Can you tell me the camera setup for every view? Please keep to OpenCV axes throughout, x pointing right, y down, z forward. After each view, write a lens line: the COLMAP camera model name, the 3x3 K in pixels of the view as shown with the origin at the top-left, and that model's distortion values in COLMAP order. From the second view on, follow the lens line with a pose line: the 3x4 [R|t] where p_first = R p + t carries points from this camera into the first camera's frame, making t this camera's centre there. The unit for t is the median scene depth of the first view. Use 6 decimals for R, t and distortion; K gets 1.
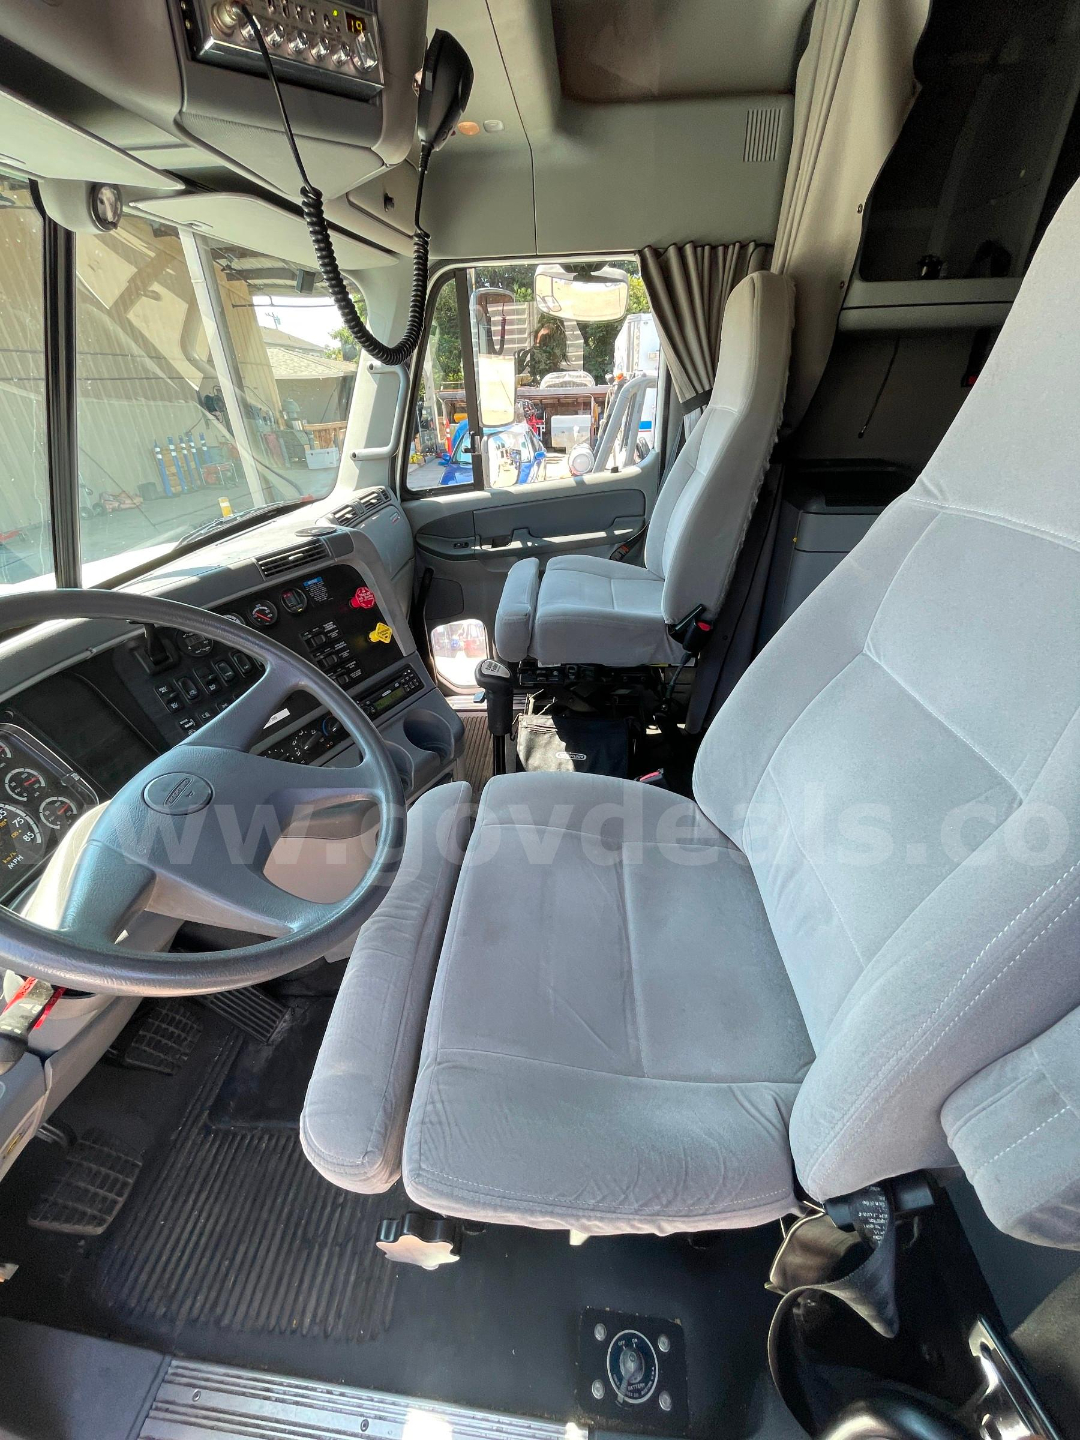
lens RADIAL K [[580.9, 0, 545.1], [0, 580.9, 721.2], [0, 0, 1]] dist [-0.001895, 0.000037]
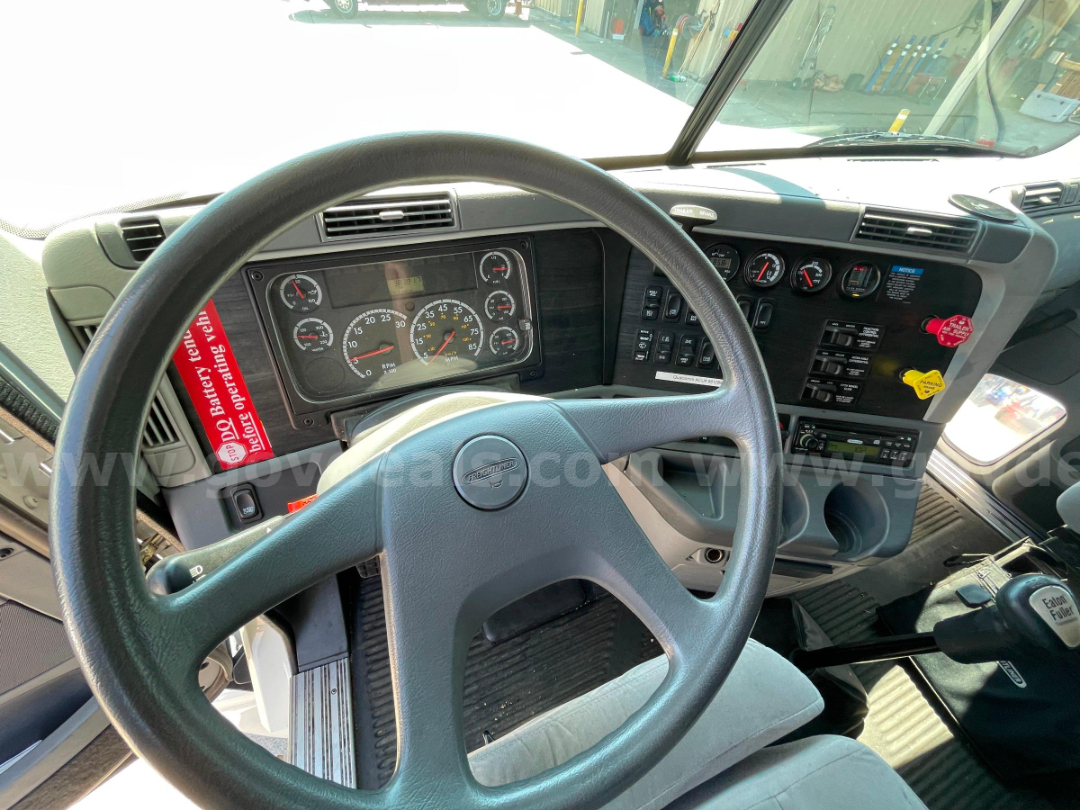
lens RADIAL K [[439.9, 0, 539.9], [0, 439.9, 403.3], [0, 0, 1]] dist [-0.003767, -0.000034]
pose [[0.427771, 0.714177, -0.554042, -0.173925], [-0.556753, 0.691061, 0.460935, -0.121779], [0.712066, 0.111290, 0.693236, 0.318446]]
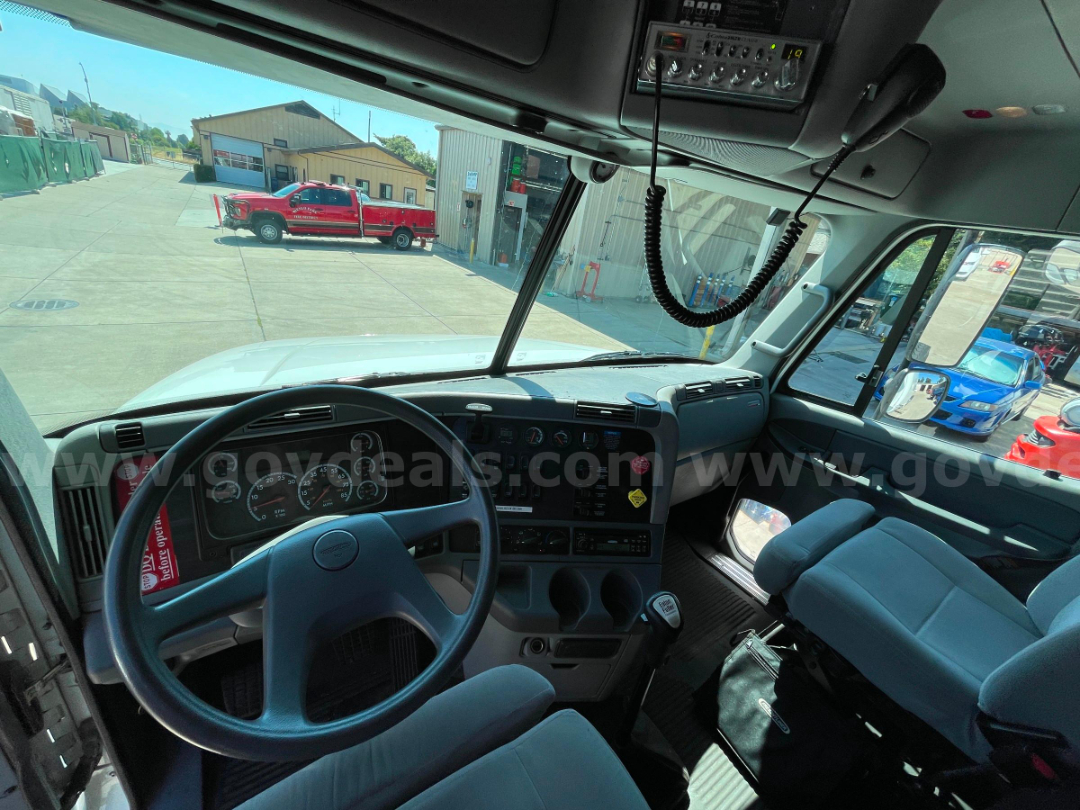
lens RADIAL K [[438.5, 0, 540.0], [0, 438.5, 405.0], [0, 0, 1]] dist [-0.000627, -0.000319]
pose [[0.590323, 0.444775, -0.673568, 0.107473], [-0.556655, 0.828624, 0.059304, -0.251572], [0.584512, 0.339936, 0.736742, 0.196704]]
